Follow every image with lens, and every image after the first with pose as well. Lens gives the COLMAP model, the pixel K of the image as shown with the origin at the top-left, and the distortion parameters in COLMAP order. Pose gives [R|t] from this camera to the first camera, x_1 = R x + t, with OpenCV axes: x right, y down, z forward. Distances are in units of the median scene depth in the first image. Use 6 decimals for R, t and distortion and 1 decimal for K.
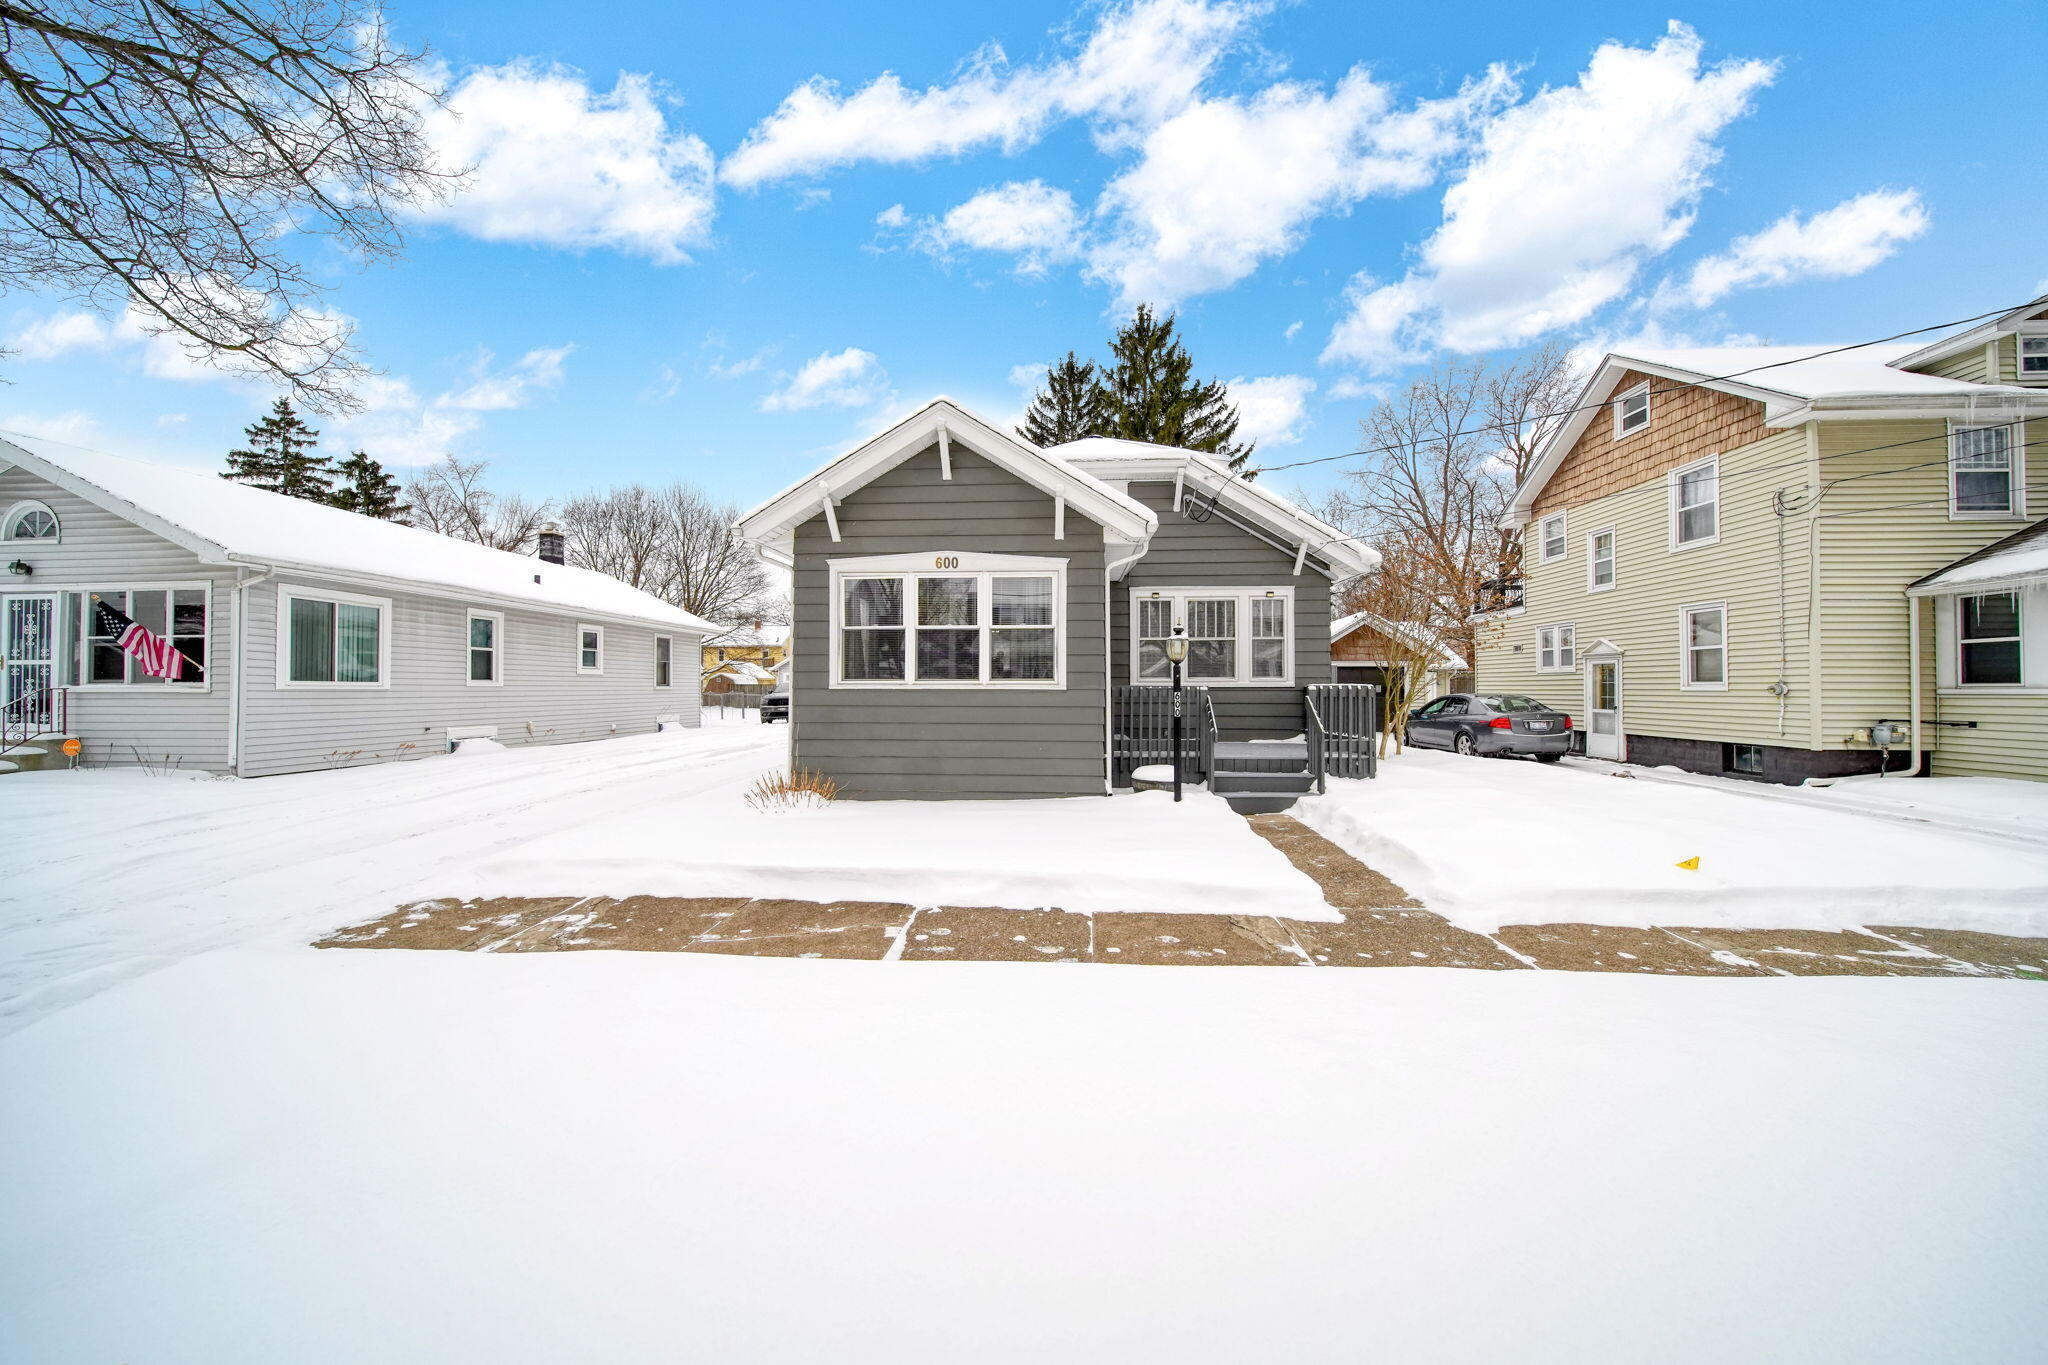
lens RADIAL K [[716.2, 0, 1020.7], [0, 716.2, 679.1], [0, 0, 1]] dist [0.001146, -0.001621]
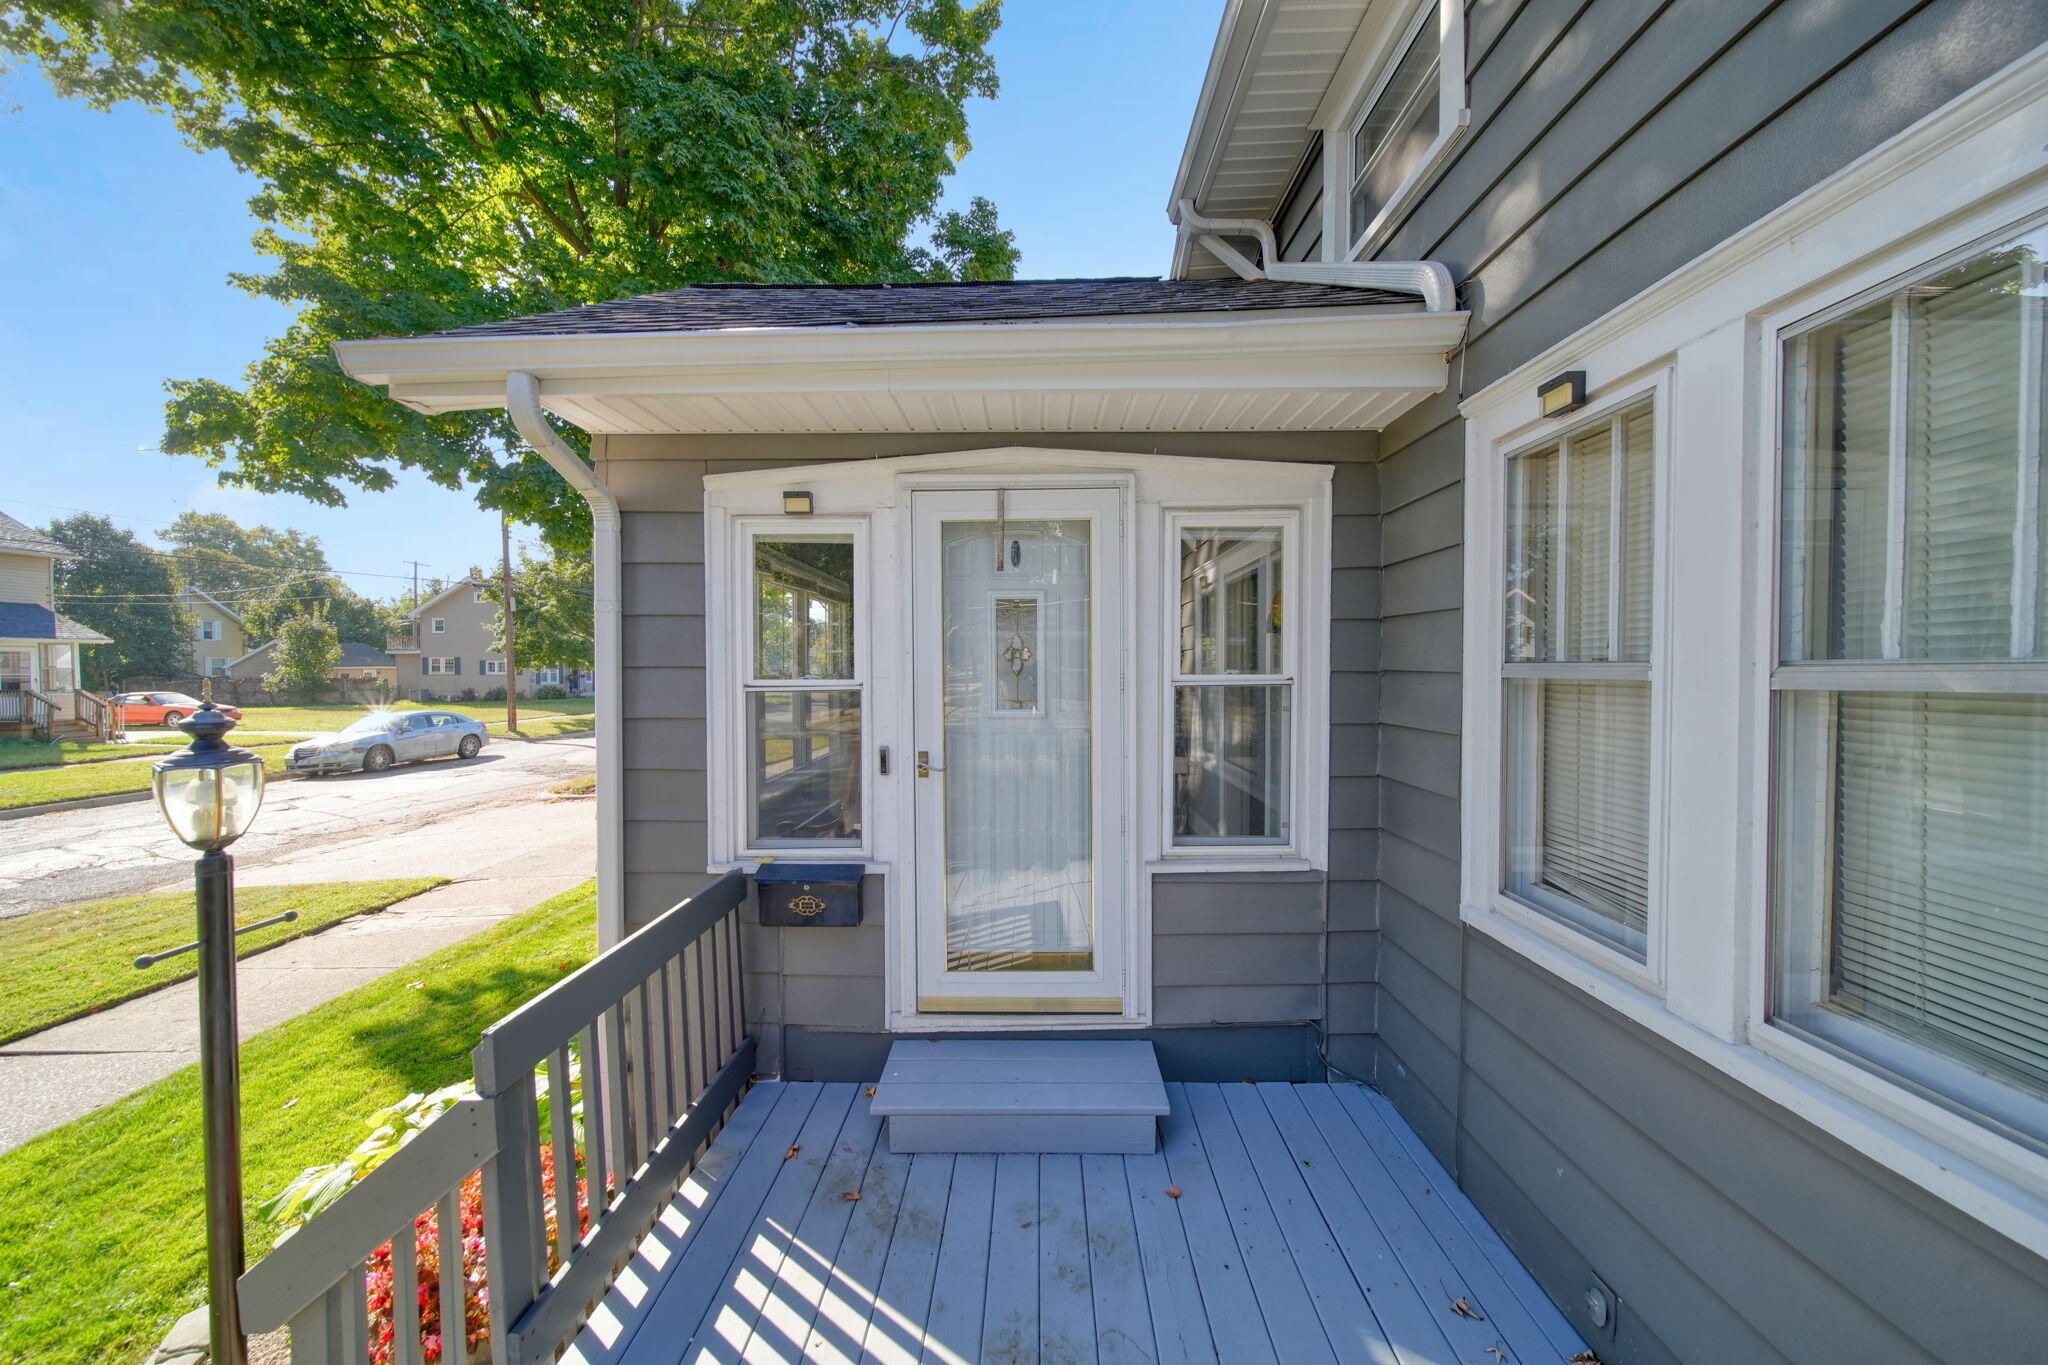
lens RADIAL K [[716.2, 0, 1020.7], [0, 716.2, 679.1], [0, 0, 1]] dist [0.001146, -0.001621]
pose [[0.046587, 0.019818, -0.998718, 0.319769], [0.014141, 0.999690, 0.020497, -0.056273], [0.998814, -0.015078, 0.046292, 0.819175]]
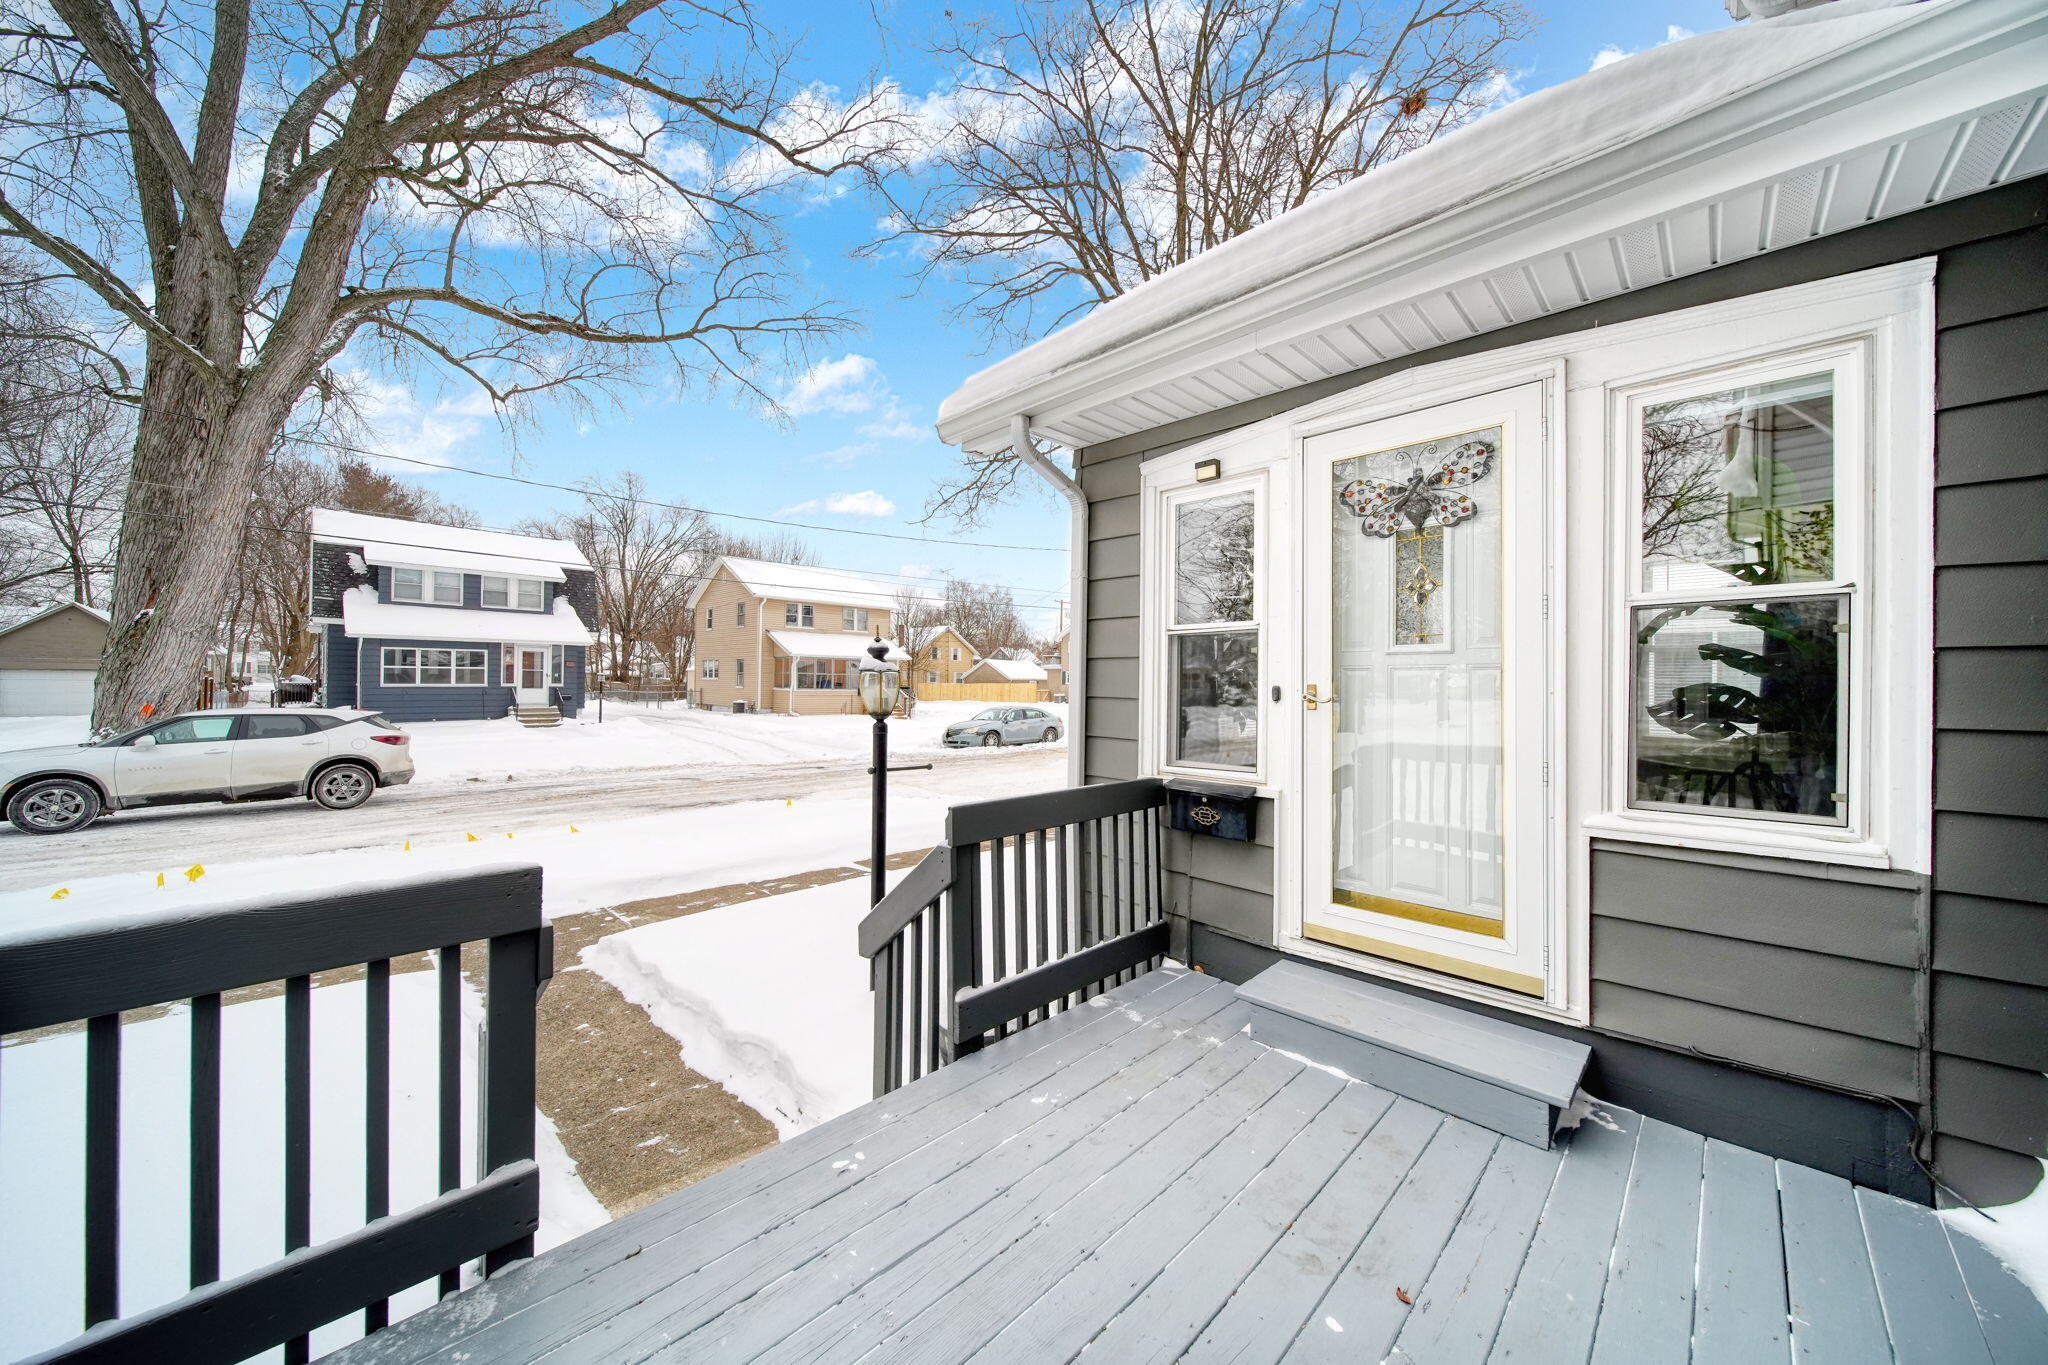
lens RADIAL K [[720.1, 0, 1028.4], [0, 720.1, 680.6], [0, 0, 1]] dist [-0.000957, -0.000264]
pose [[-0.652421, -0.011288, -0.757773, 0.332792], [-0.001304, 0.999904, -0.013772, -0.027020], [0.757856, -0.007997, -0.652373, 0.882714]]
